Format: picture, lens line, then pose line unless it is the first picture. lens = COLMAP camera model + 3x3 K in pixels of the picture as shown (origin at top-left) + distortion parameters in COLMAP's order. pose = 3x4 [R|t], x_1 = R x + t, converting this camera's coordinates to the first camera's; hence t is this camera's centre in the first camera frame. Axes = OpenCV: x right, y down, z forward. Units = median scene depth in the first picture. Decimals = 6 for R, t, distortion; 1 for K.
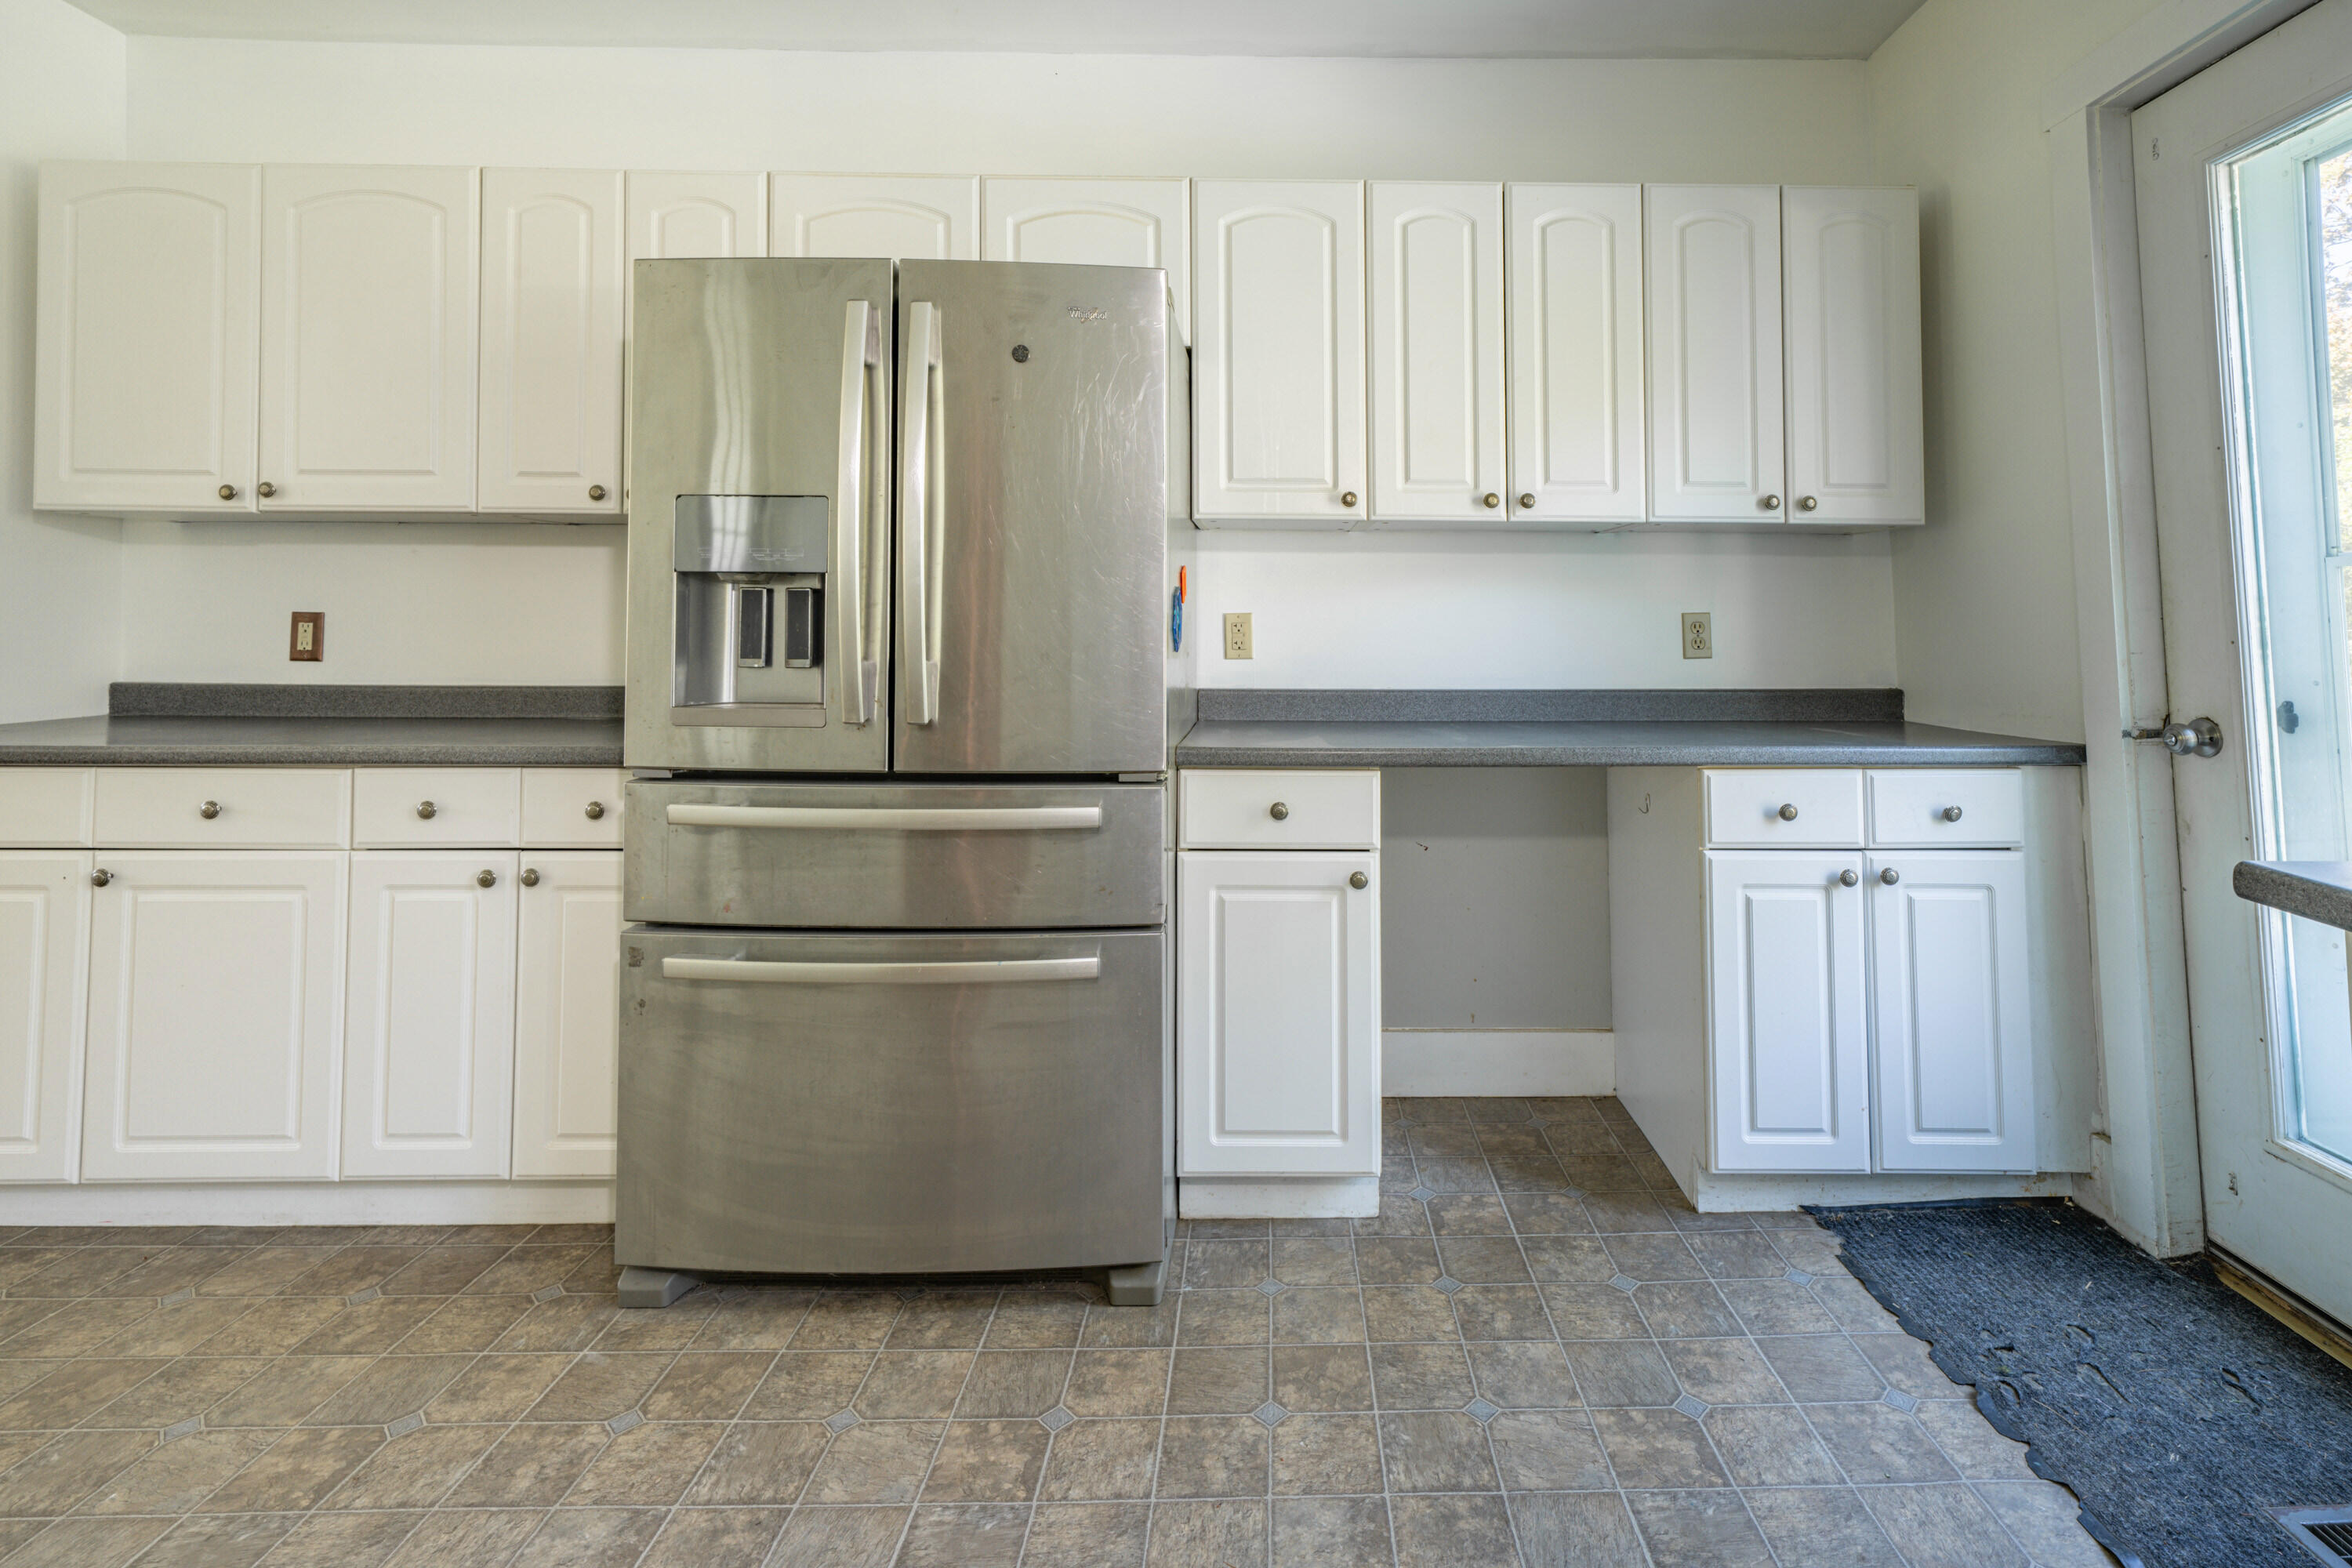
lens RADIAL K [[1082.9, 0, 1376.8], [0, 1082.9, 579.3], [0, 0, 1]] dist [0.002032, 0.001187]
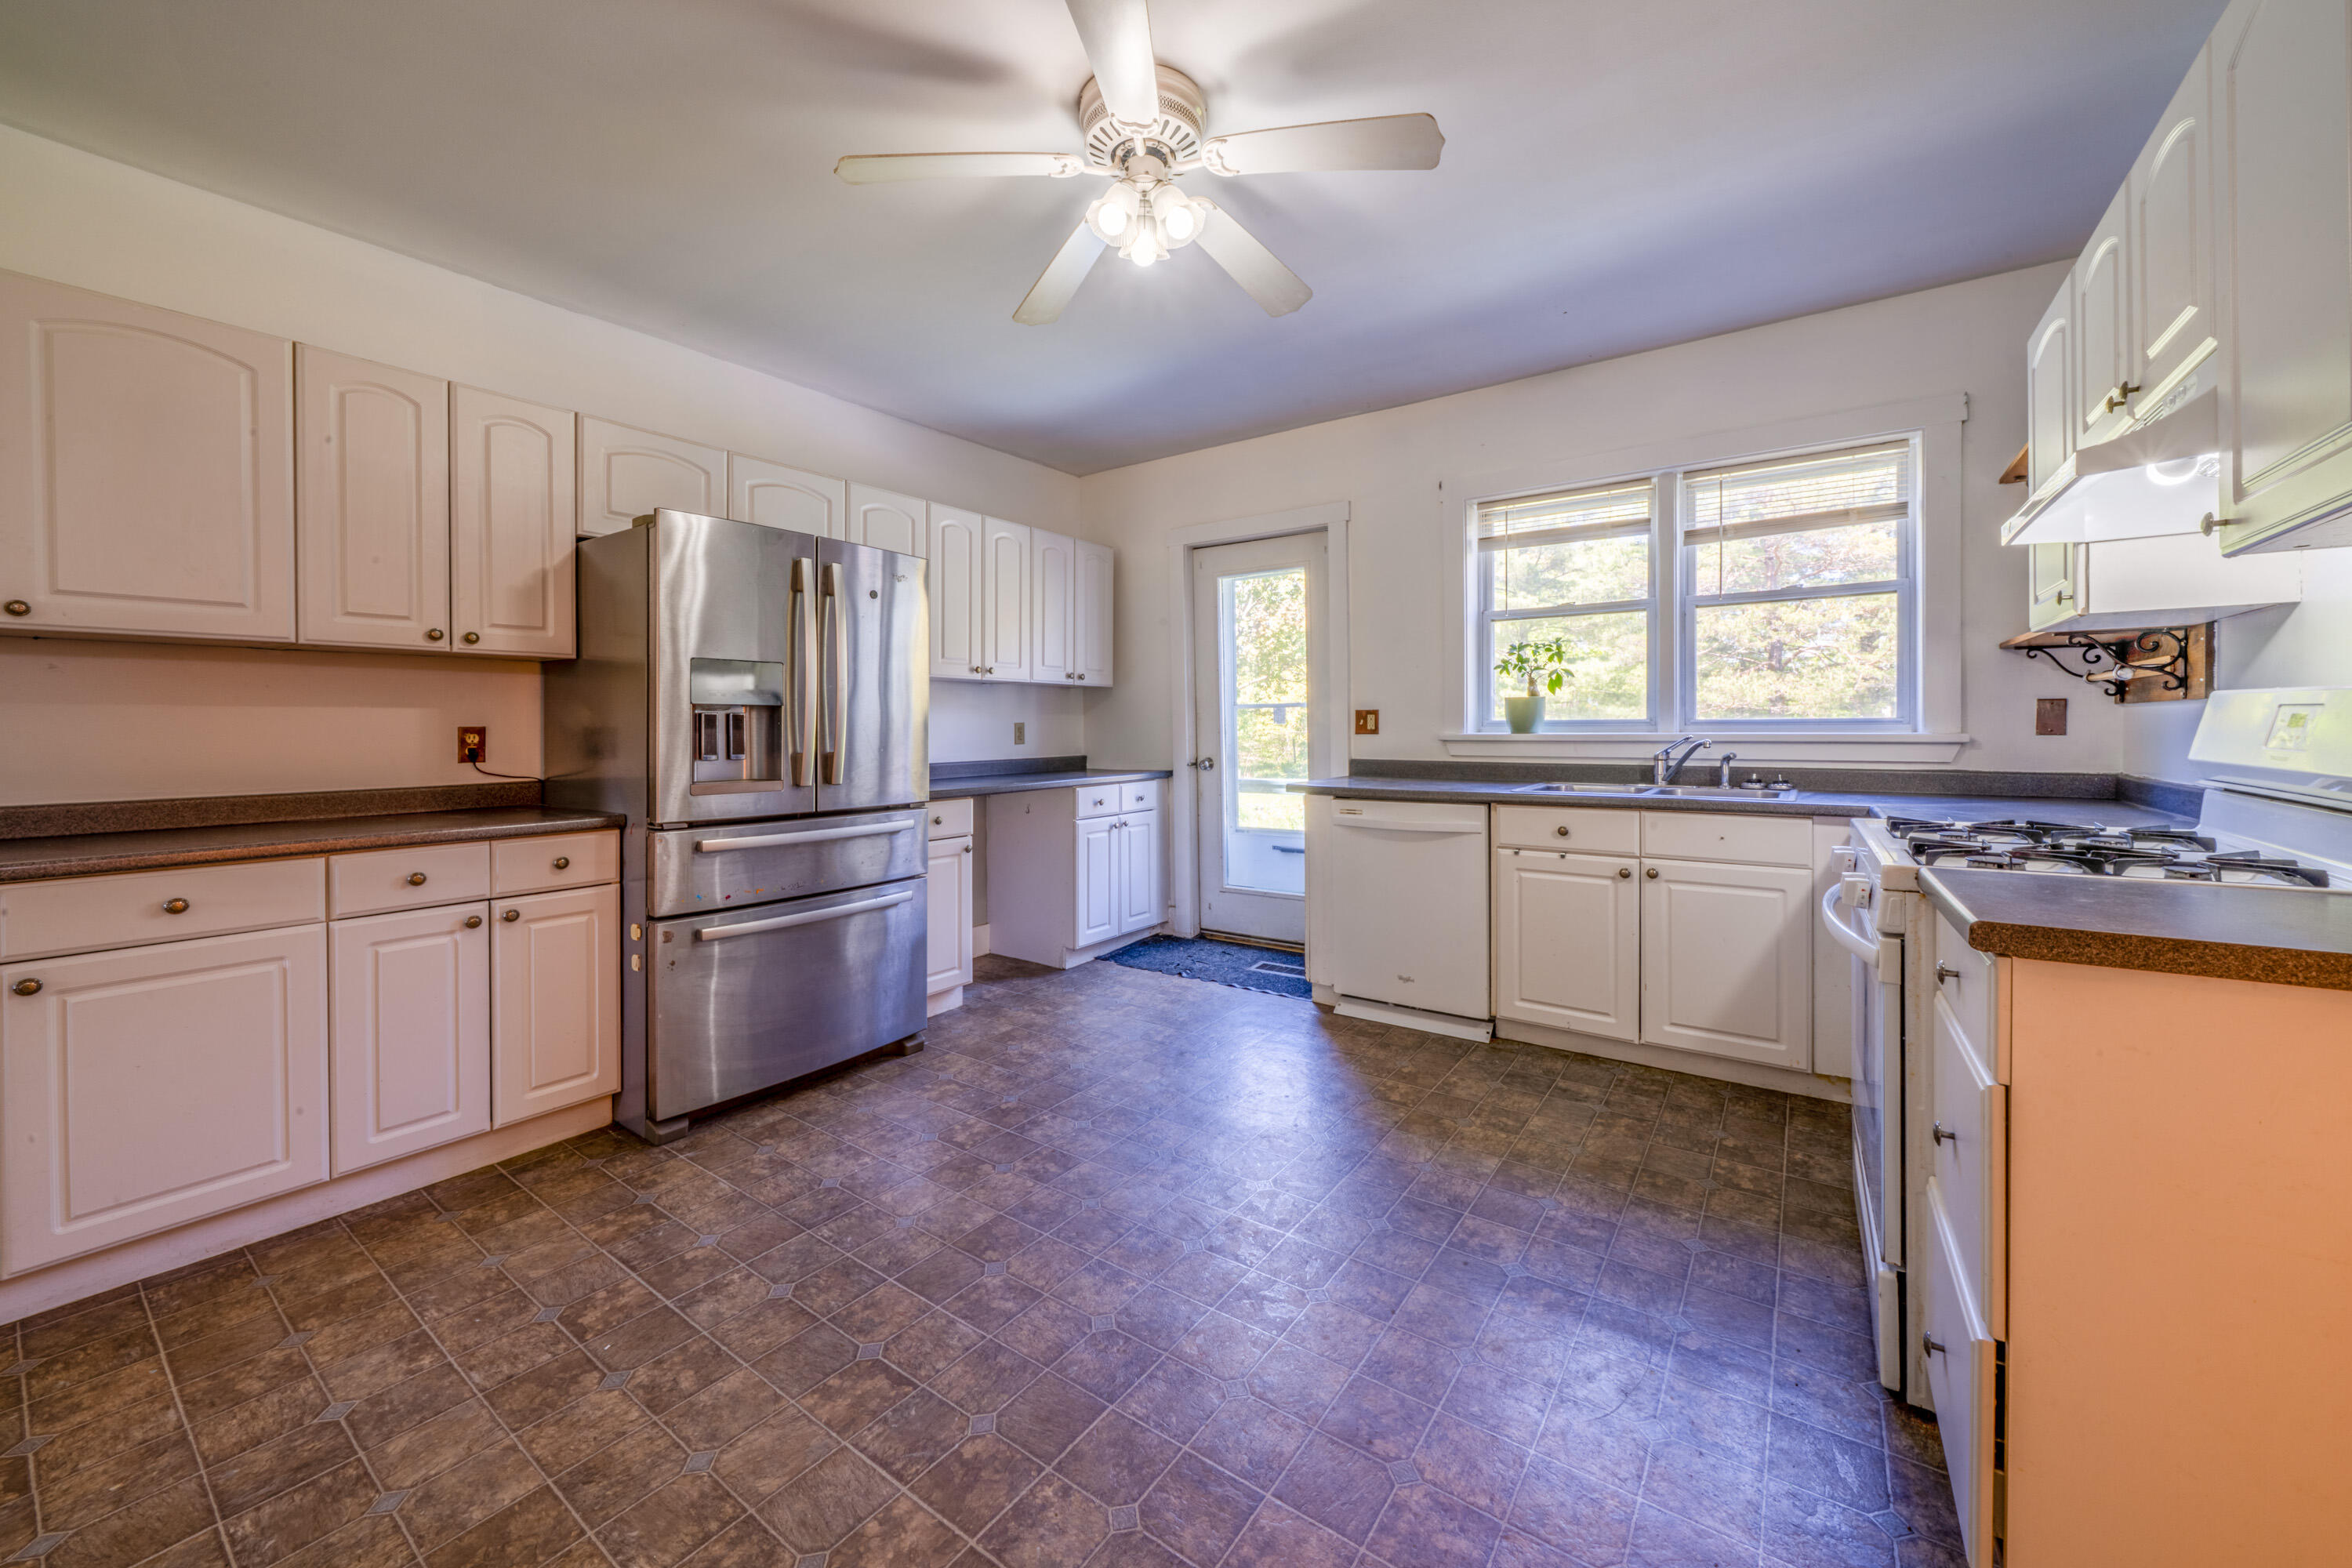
lens RADIAL K [[852.0, 0, 1234.5], [0, 852.0, 734.4], [0, 0, 1]] dist [0.011079, -0.000195]
pose [[0.562372, -0.015739, 0.826734, -1.143496], [-0.030454, 0.998746, 0.039730, -0.034429], [-0.826323, -0.047520, 0.561188, -0.390979]]
